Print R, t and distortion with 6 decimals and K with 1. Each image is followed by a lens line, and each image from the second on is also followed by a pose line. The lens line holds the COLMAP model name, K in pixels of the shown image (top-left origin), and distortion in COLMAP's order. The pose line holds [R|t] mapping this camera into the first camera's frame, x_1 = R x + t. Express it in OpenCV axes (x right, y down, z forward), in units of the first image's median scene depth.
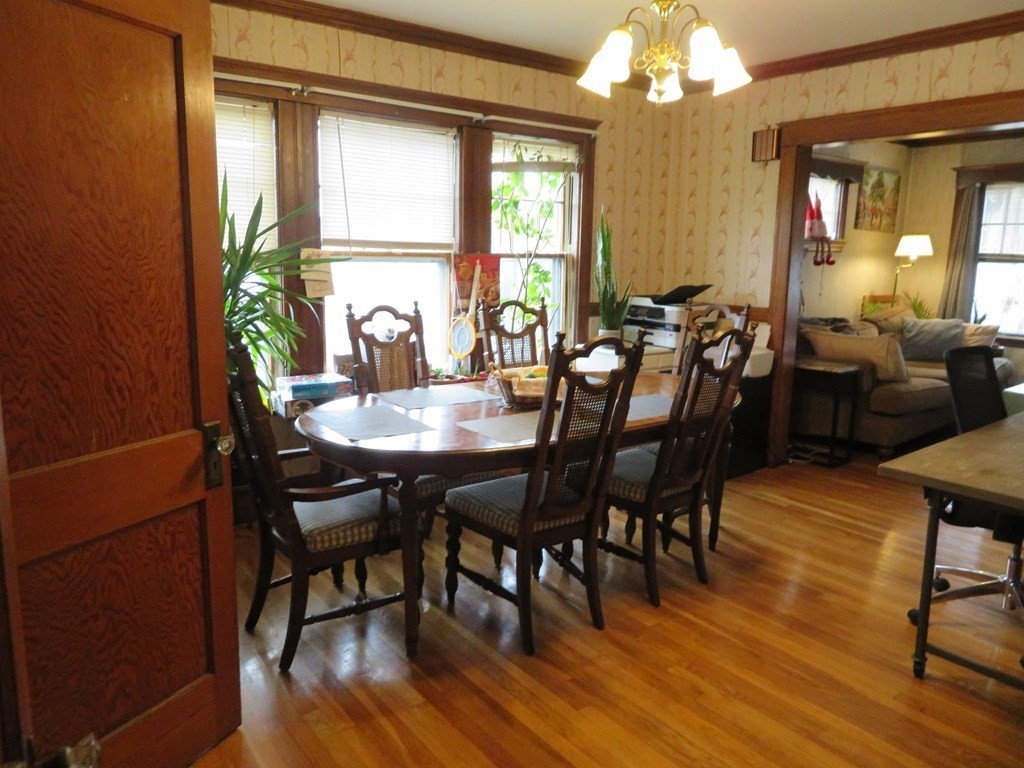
lens RADIAL K [[733.7, 0, 510.2], [0, 733.7, 380.9], [0, 0, 1]] dist [-0.004100, 0.002901]
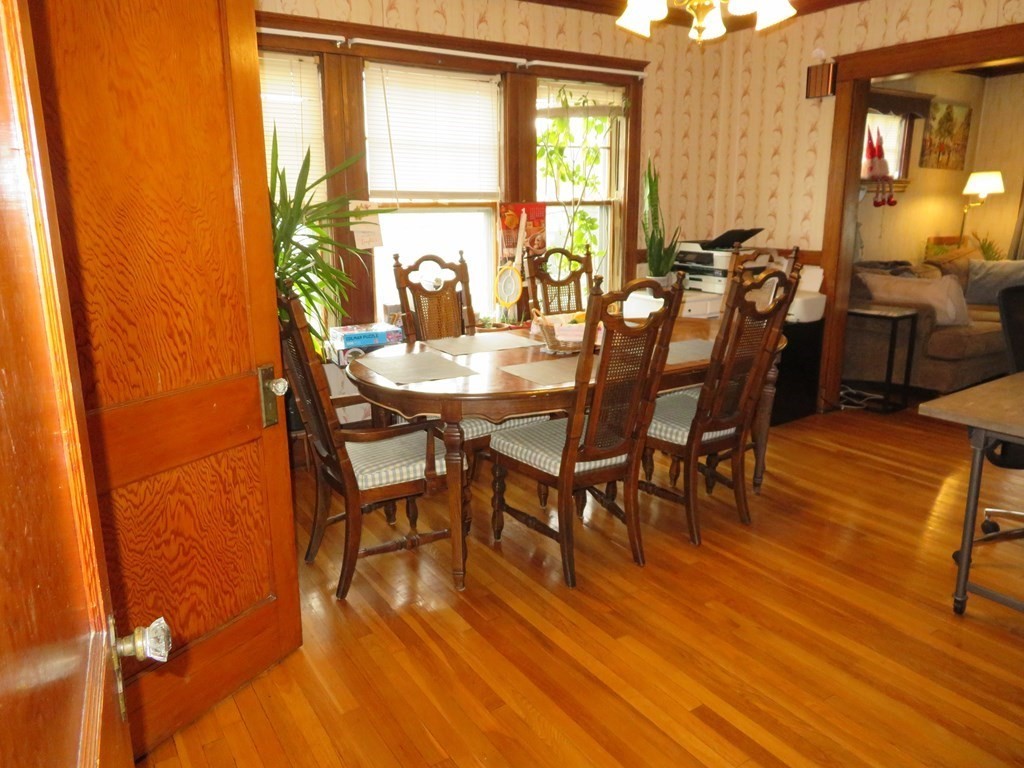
lens RADIAL K [[733.7, 0, 510.2], [0, 733.7, 380.9], [0, 0, 1]] dist [-0.004100, 0.002901]
pose [[0.997087, -0.006870, -0.075964, 0.014665], [0.011710, 0.997917, 0.063443, 0.007927], [0.075370, -0.064148, 0.995090, -0.018664]]
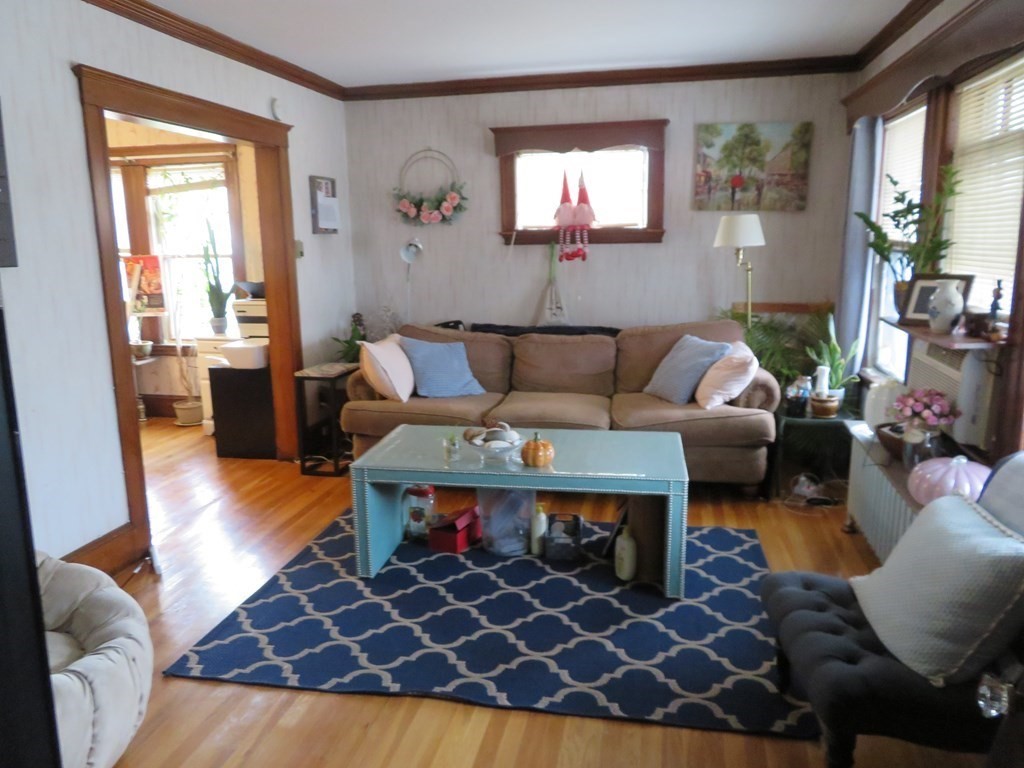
lens RADIAL K [[733.7, 0, 510.2], [0, 733.7, 380.9], [0, 0, 1]] dist [-0.004100, 0.002901]
pose [[0.641026, 0.119629, -0.758139, 1.729346], [-0.112010, 0.991784, 0.061789, -0.119816], [0.759302, 0.045311, 0.649159, 0.748511]]
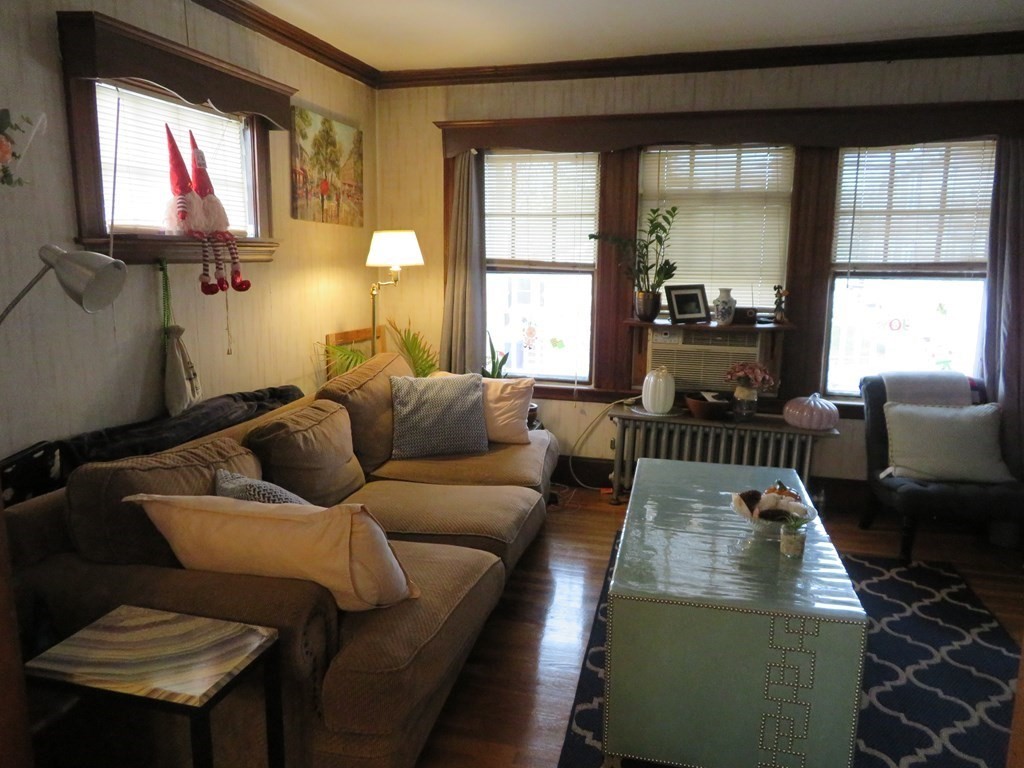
lens RADIAL K [[733.7, 0, 510.2], [0, 733.7, 380.9], [0, 0, 1]] dist [-0.004100, 0.002901]
pose [[0.801187, -0.112001, 0.587839, 0.498541], [0.109250, 0.993196, 0.040333, -0.171823], [-0.588357, 0.031908, 0.807972, 0.881089]]
